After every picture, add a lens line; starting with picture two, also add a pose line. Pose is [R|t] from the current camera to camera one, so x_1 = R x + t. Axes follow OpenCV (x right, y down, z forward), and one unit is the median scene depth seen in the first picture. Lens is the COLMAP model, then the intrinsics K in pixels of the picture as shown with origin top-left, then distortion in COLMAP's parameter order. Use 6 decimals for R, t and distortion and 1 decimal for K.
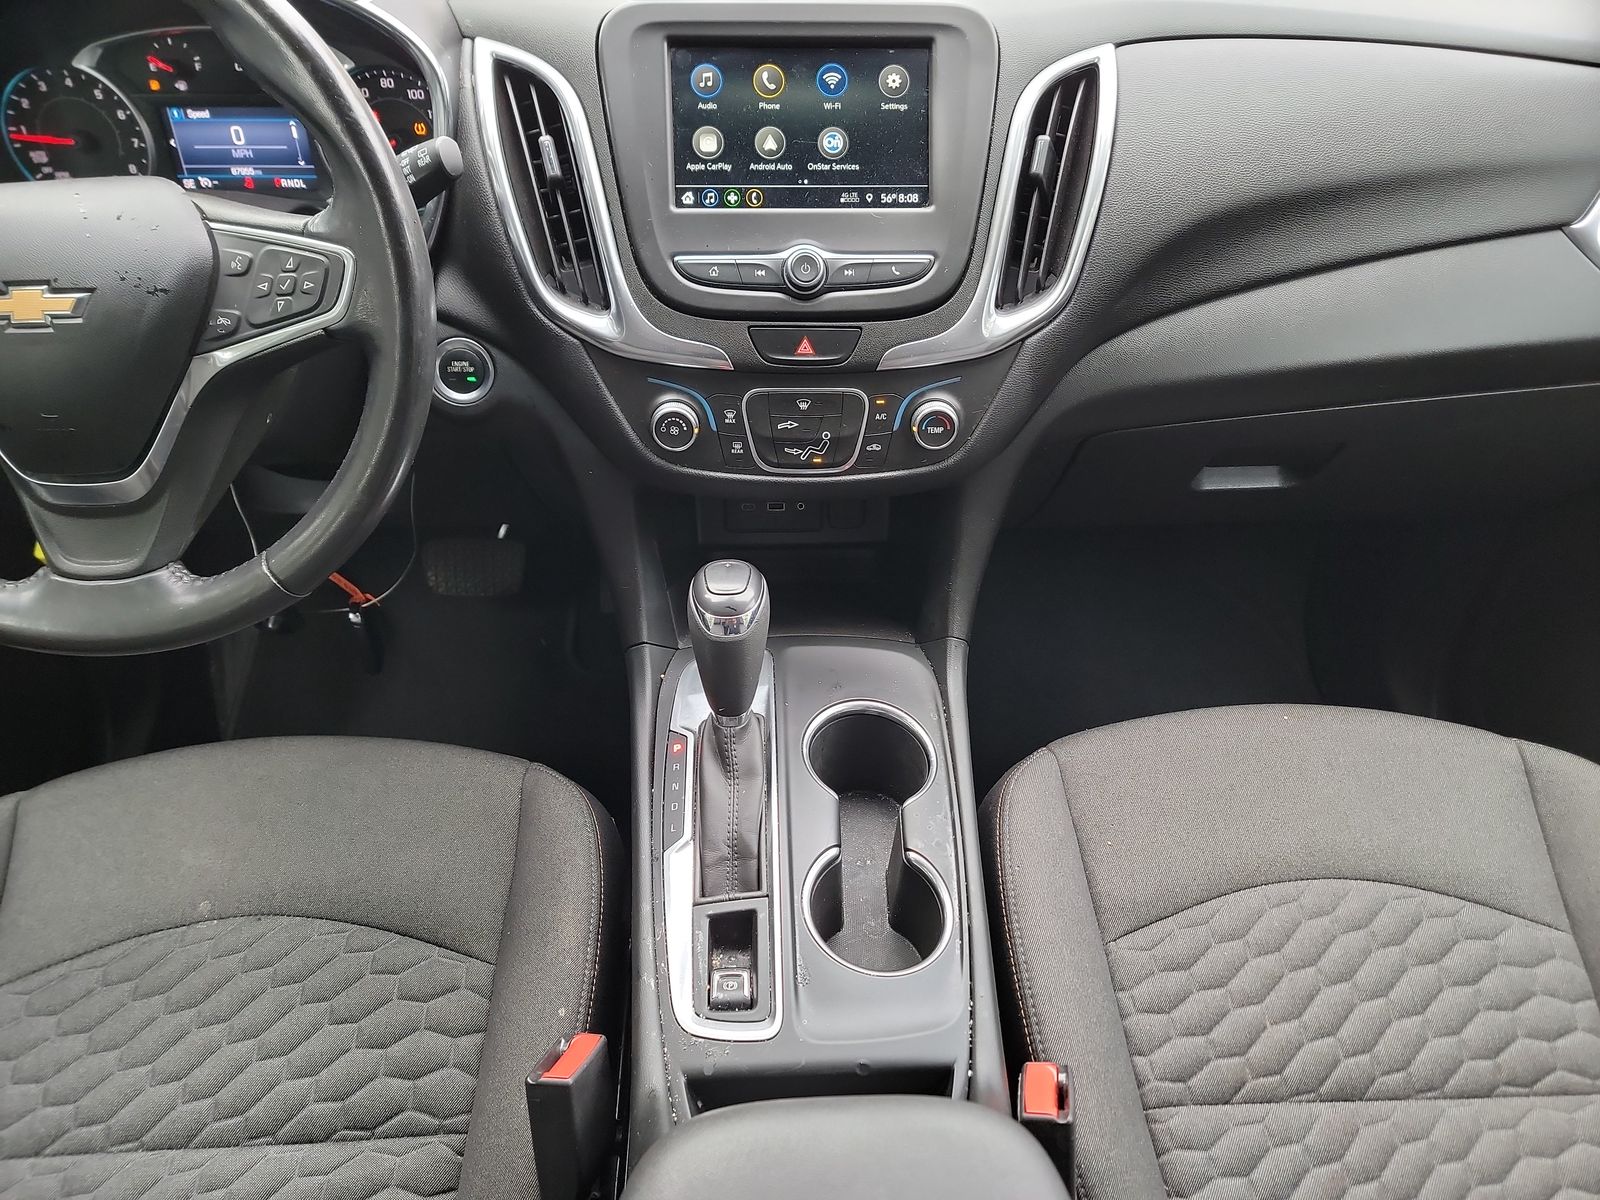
lens RADIAL K [[1125.3, 0, 861.1], [0, 1125.3, 631.1], [0, 0, 1]] dist [0.054351, -0.038268]
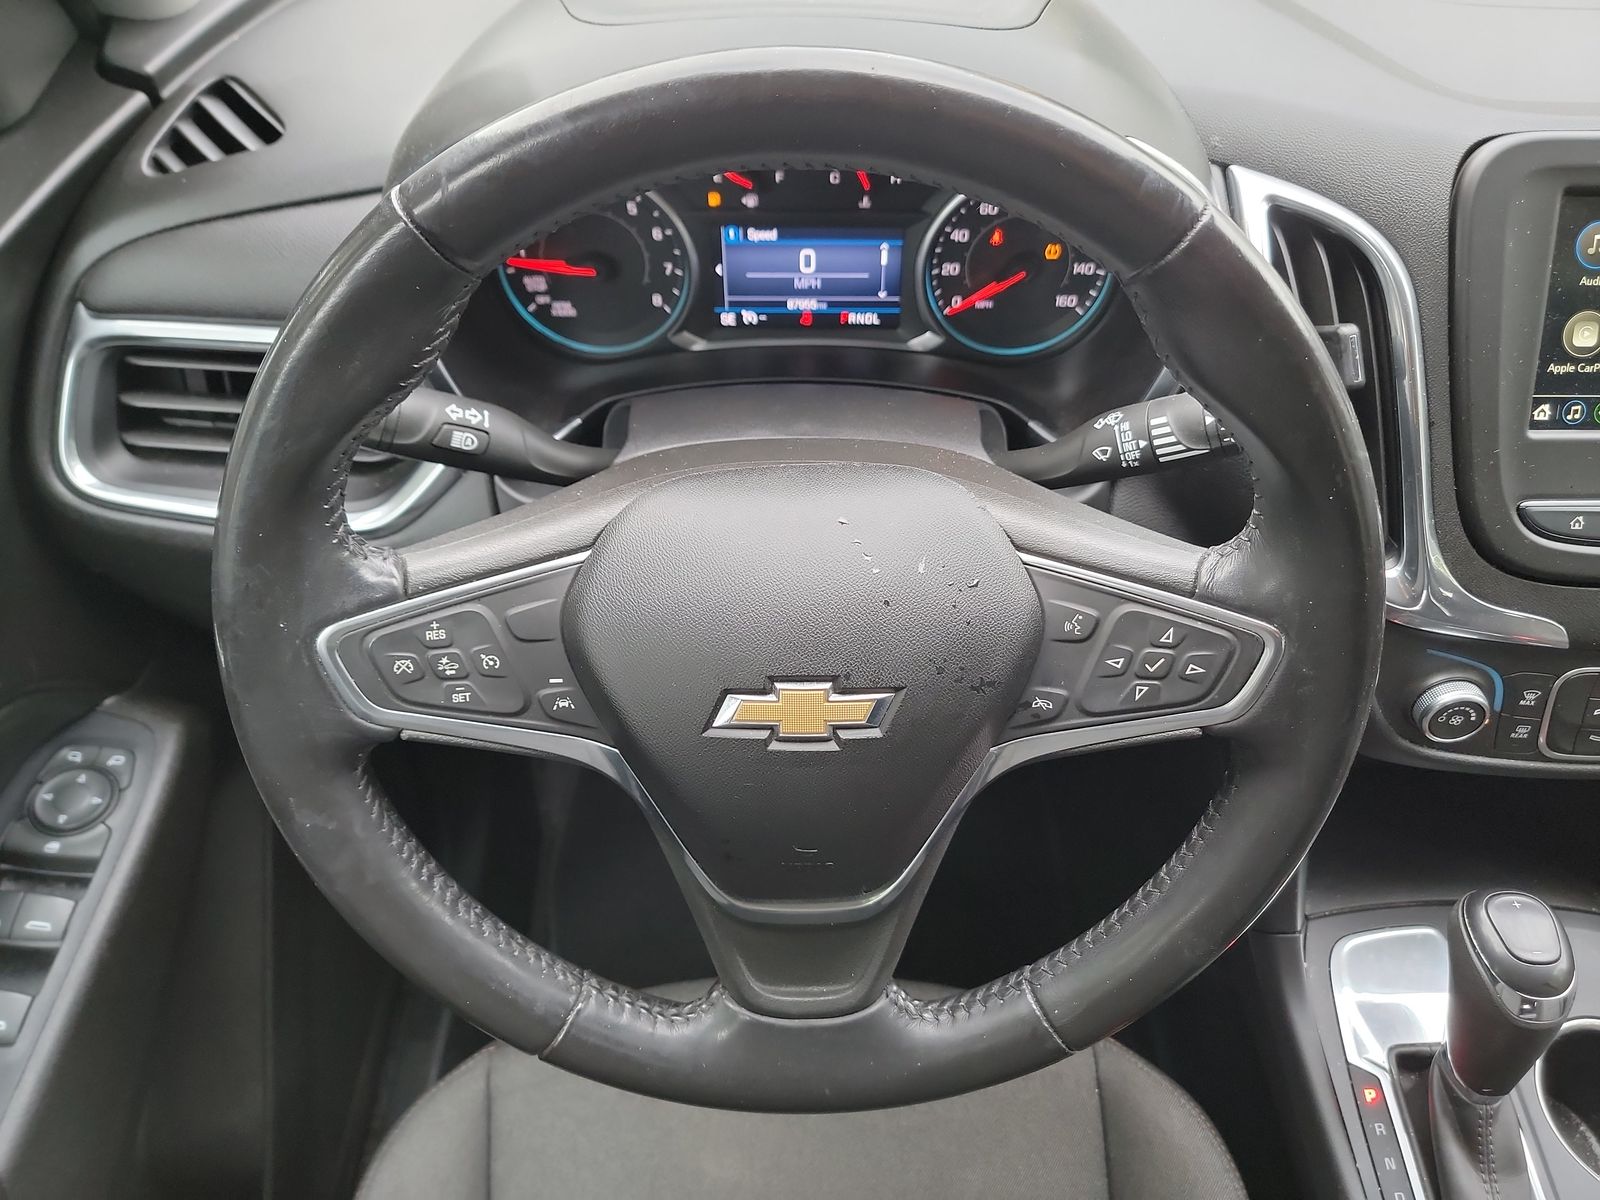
lens RADIAL K [[1125.3, 0, 830.6], [0, 1125.3, 571.5], [0, 0, 1]] dist [0.054351, -0.038268]
pose [[0.999270, 0.027608, -0.026398, -0.556109], [-0.024362, 0.992920, 0.116262, -0.352631], [0.029421, -0.115534, 0.992868, 0.287080]]
